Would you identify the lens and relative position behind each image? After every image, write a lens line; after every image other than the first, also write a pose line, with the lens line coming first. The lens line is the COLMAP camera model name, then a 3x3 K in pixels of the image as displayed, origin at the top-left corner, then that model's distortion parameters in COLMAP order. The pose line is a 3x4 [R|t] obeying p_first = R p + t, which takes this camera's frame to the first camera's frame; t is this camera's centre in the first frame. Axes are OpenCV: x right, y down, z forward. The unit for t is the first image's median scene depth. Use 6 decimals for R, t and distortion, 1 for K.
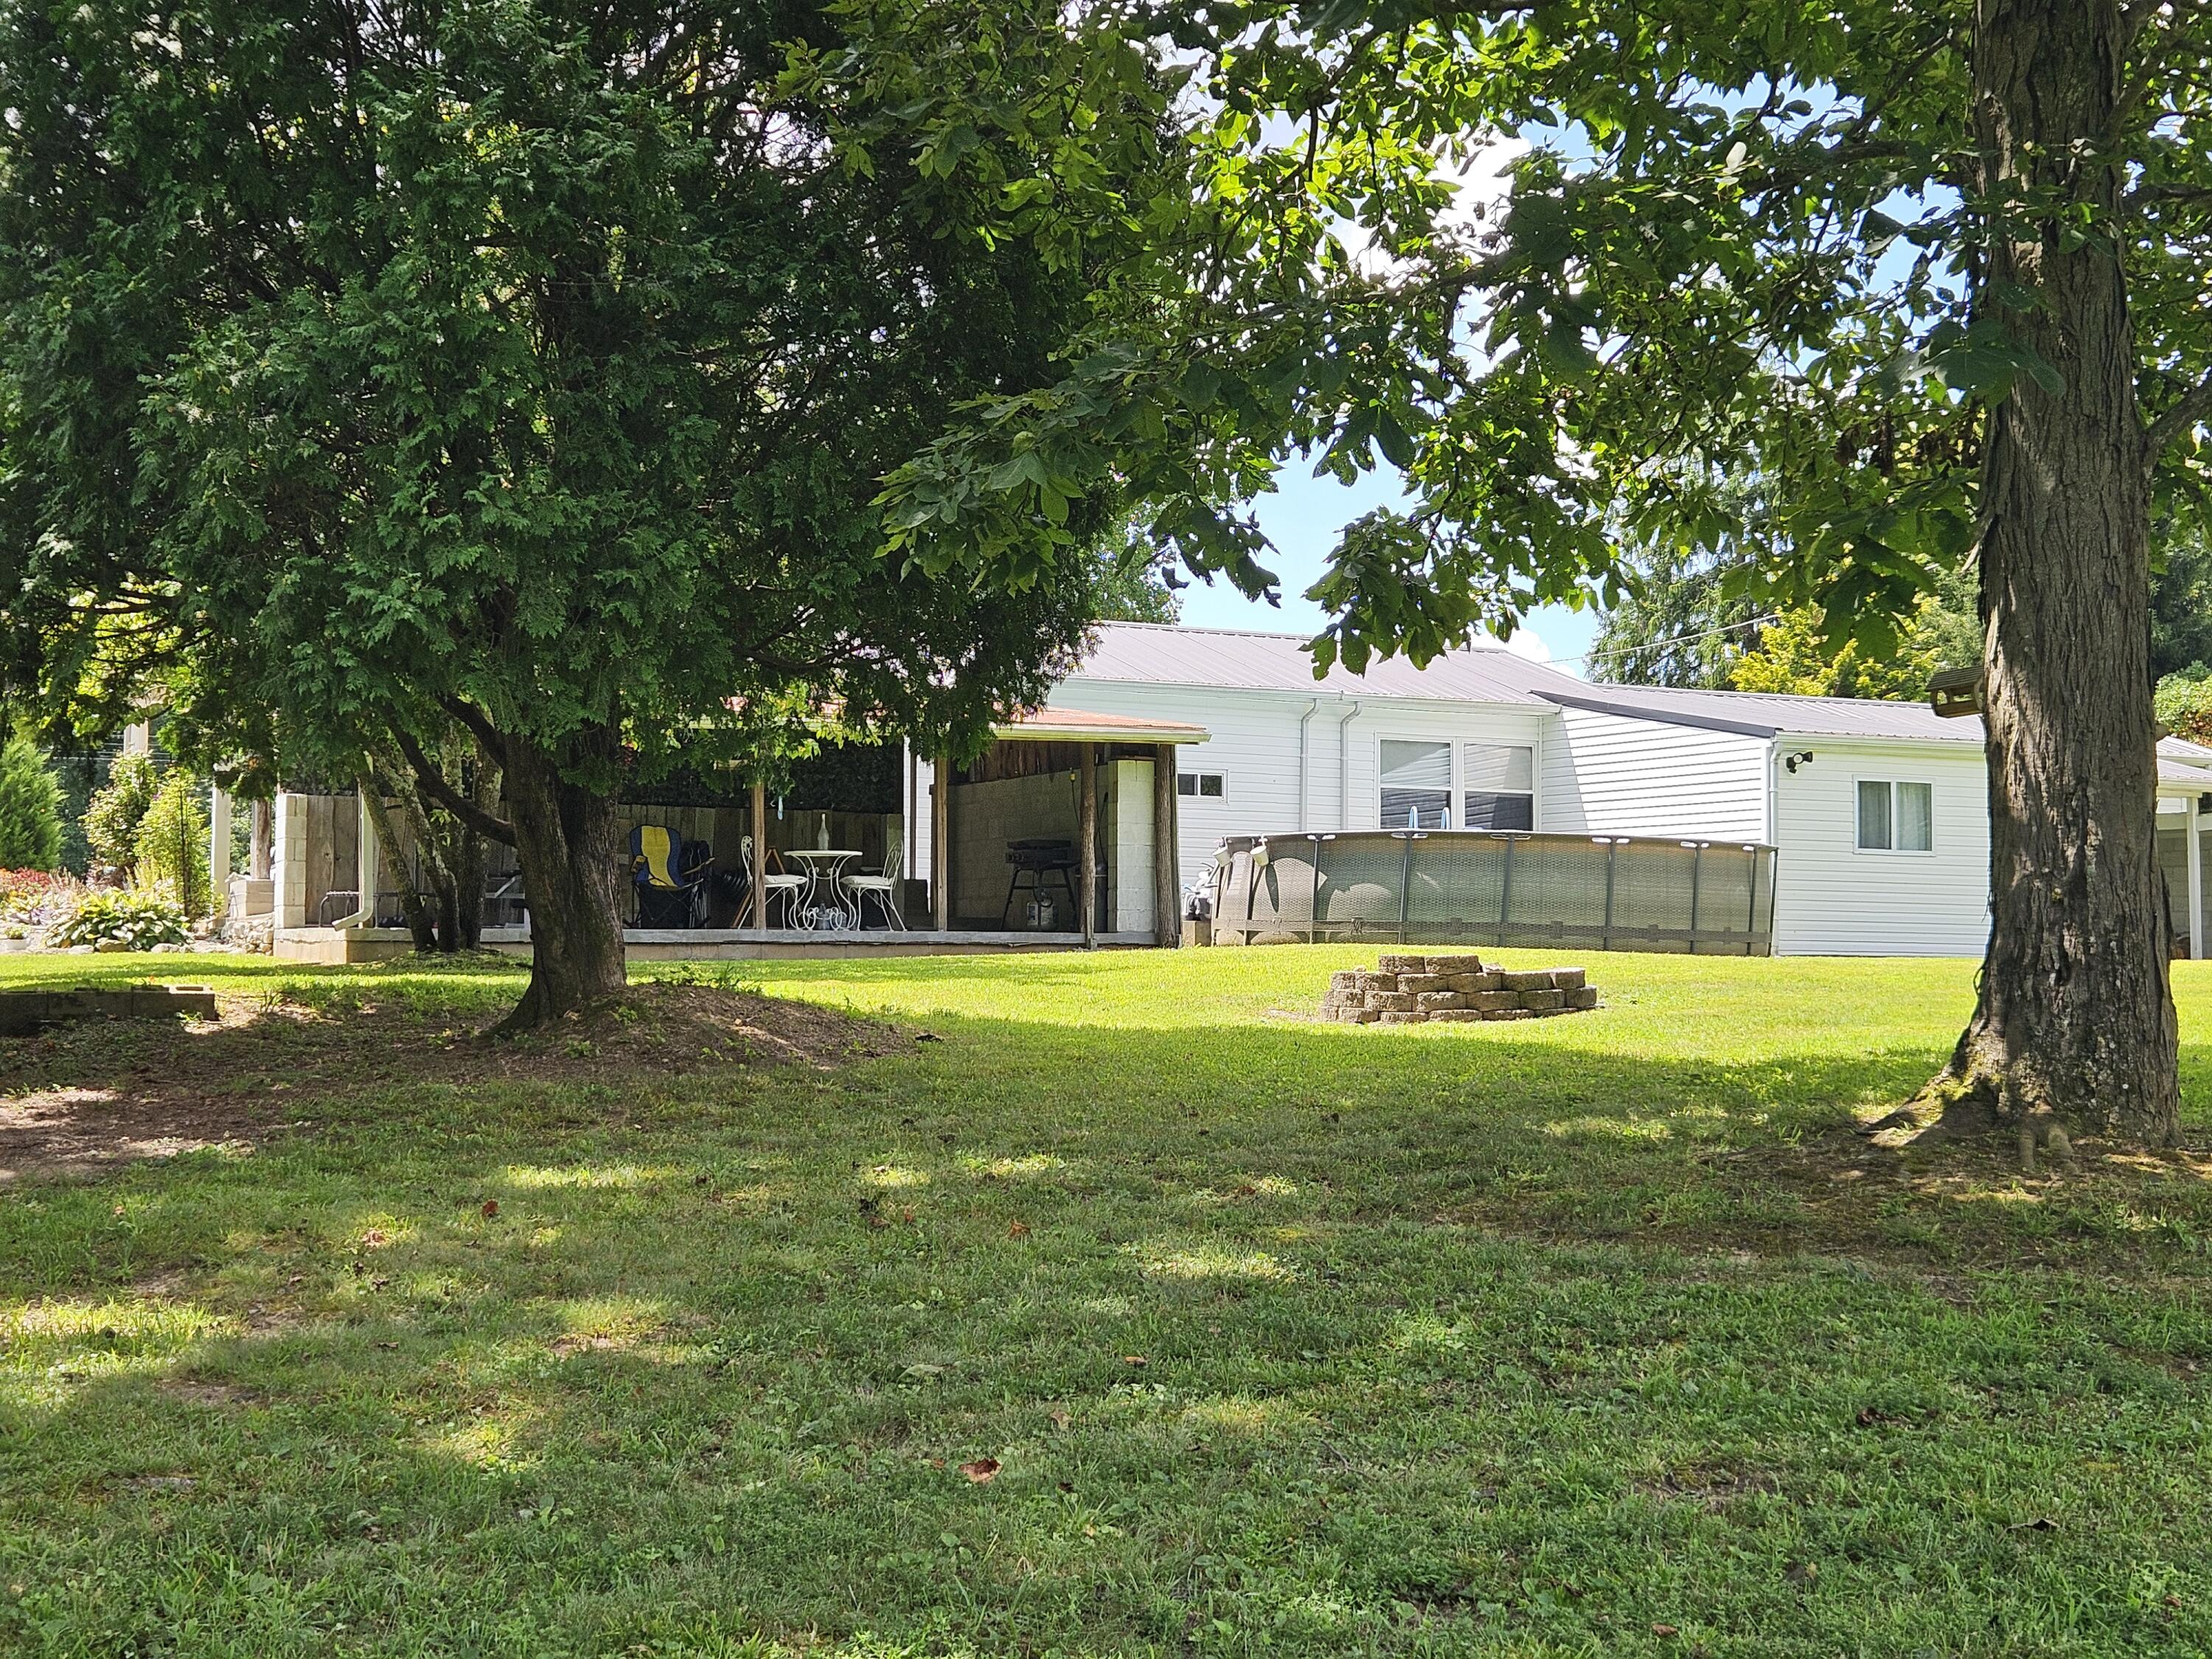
lens RADIAL K [[2967.6, 0, 1087.7], [0, 2967.6, 834.5], [0, 0, 1]] dist [0.089376, 0.000000]
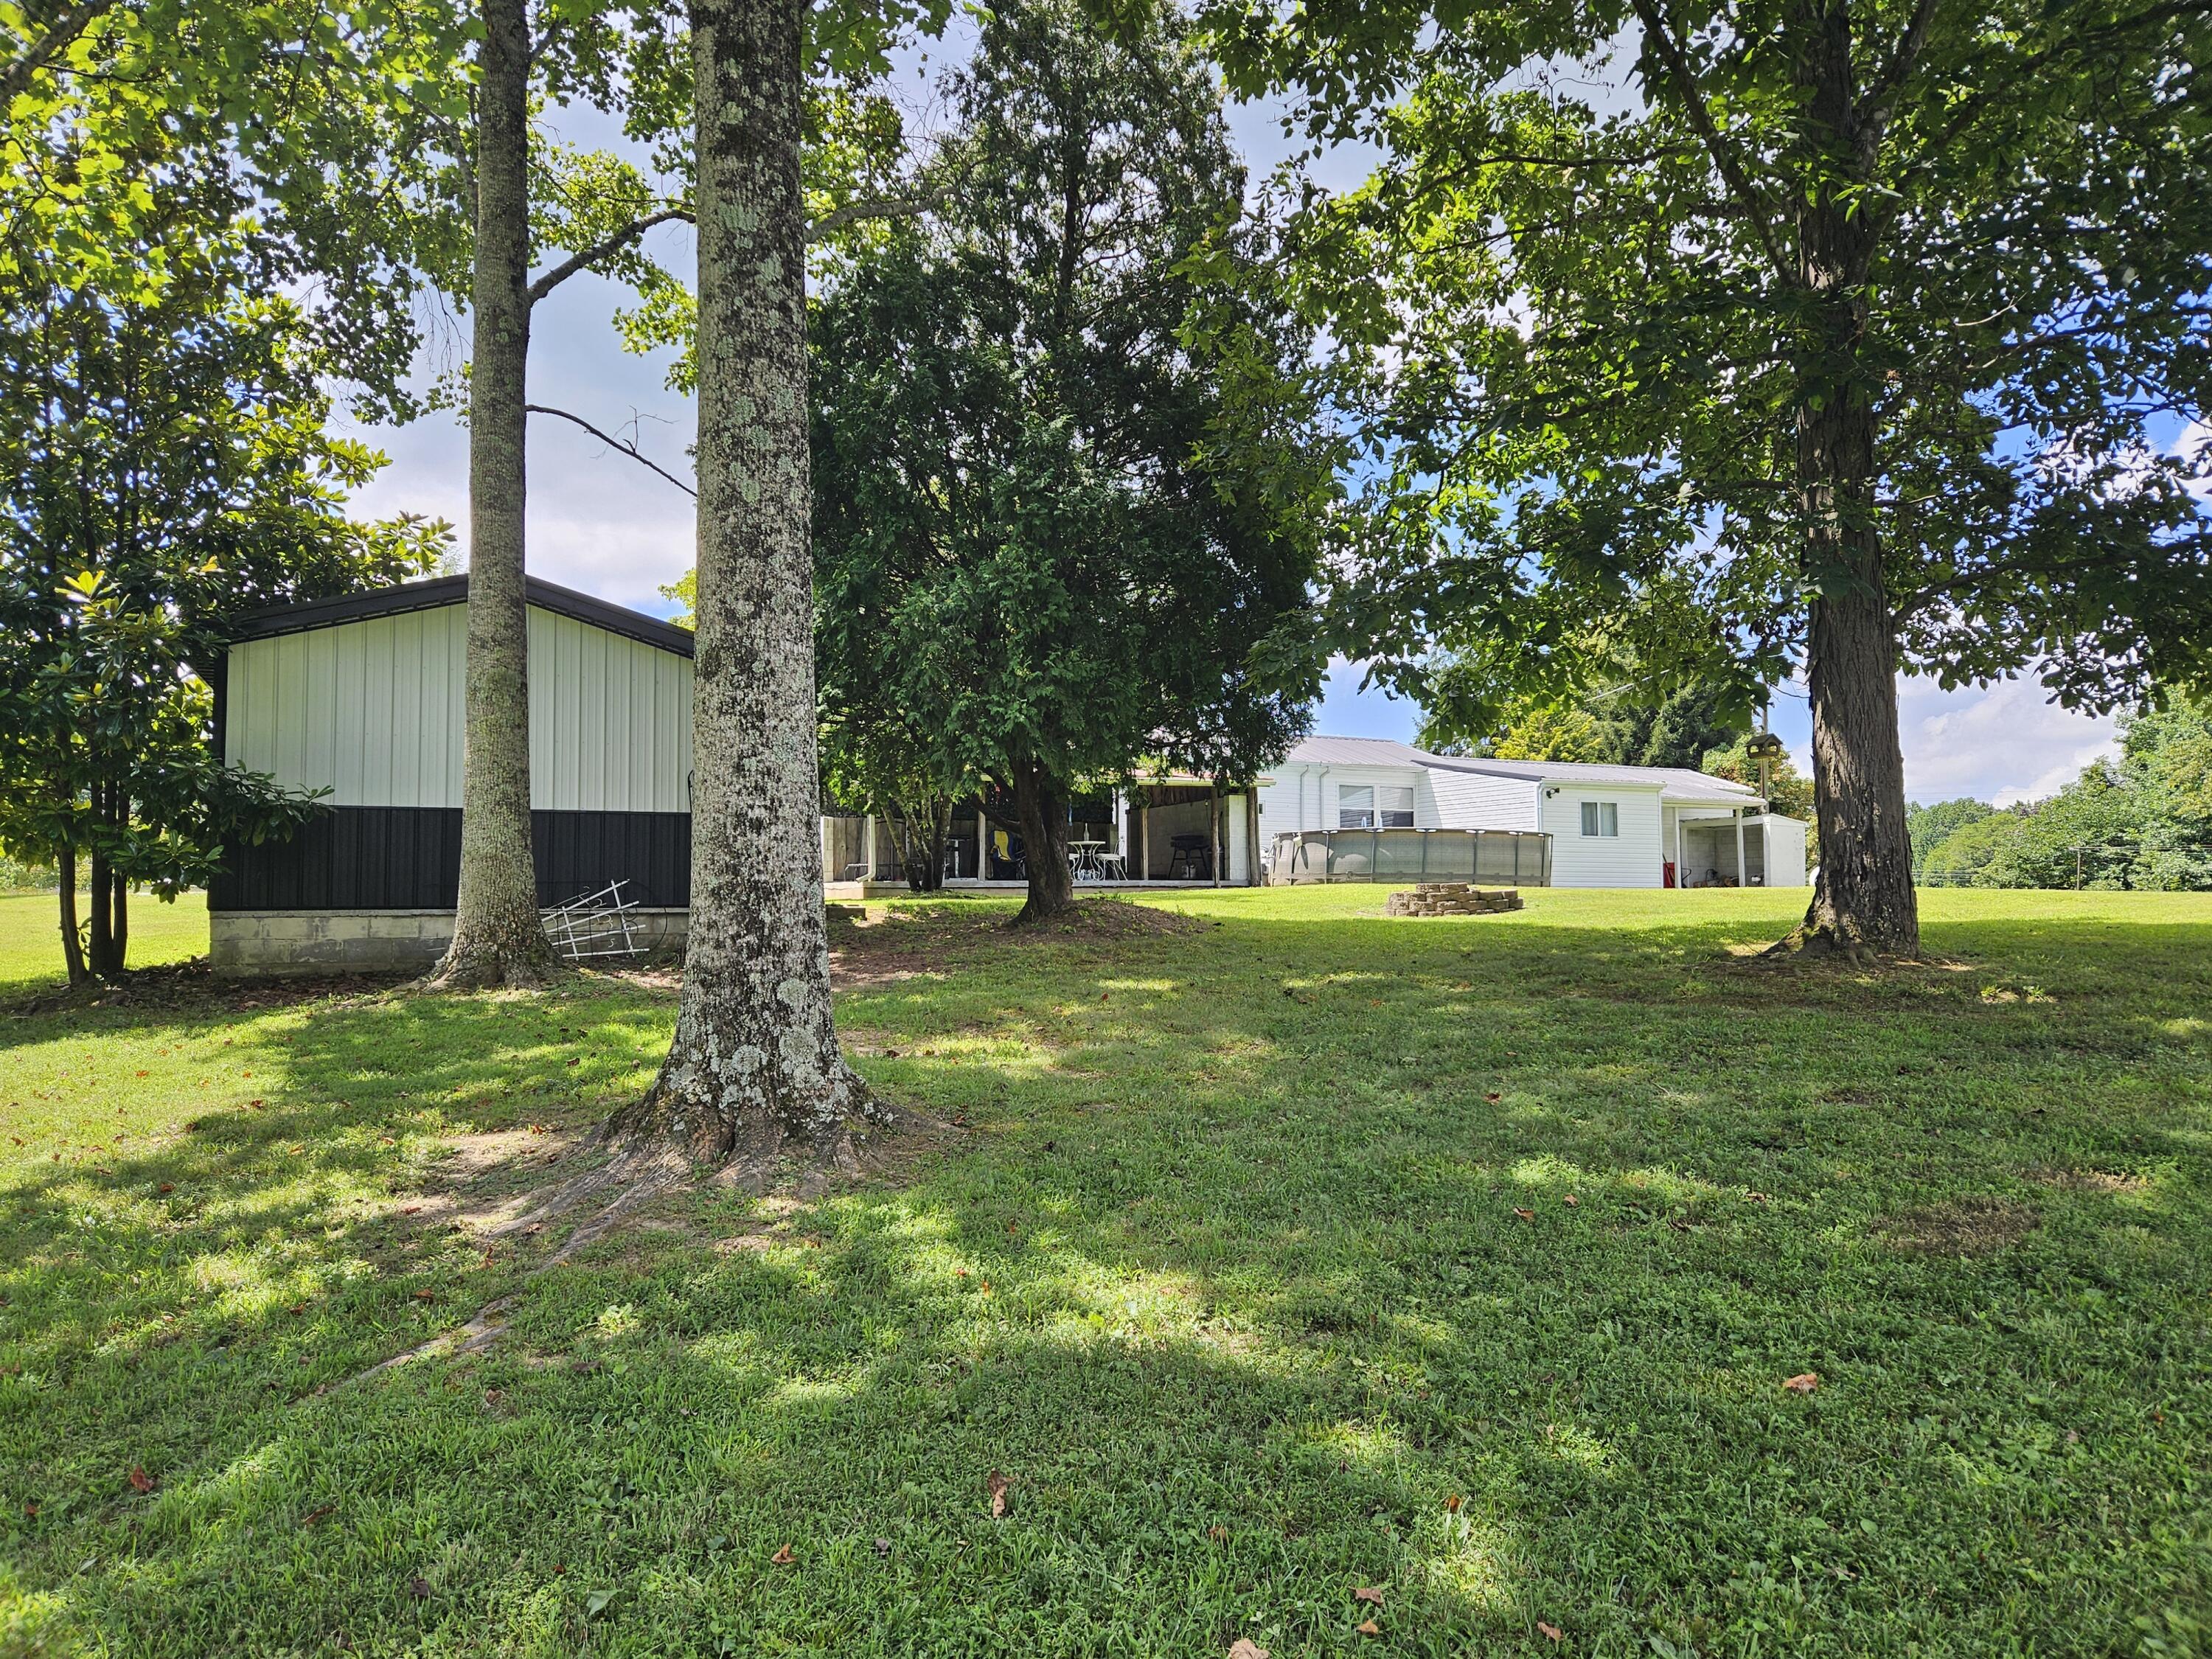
lens RADIAL K [[1488.3, 0, 1095.1], [0, 1488.3, 825.8], [0, 0, 1]] dist [0.066912, -0.056984]
pose [[0.999894, -0.012976, 0.006666, -0.133260], [0.013056, 0.999842, -0.012101, 0.010473], [-0.006507, 0.012187, 0.999905, -0.031615]]
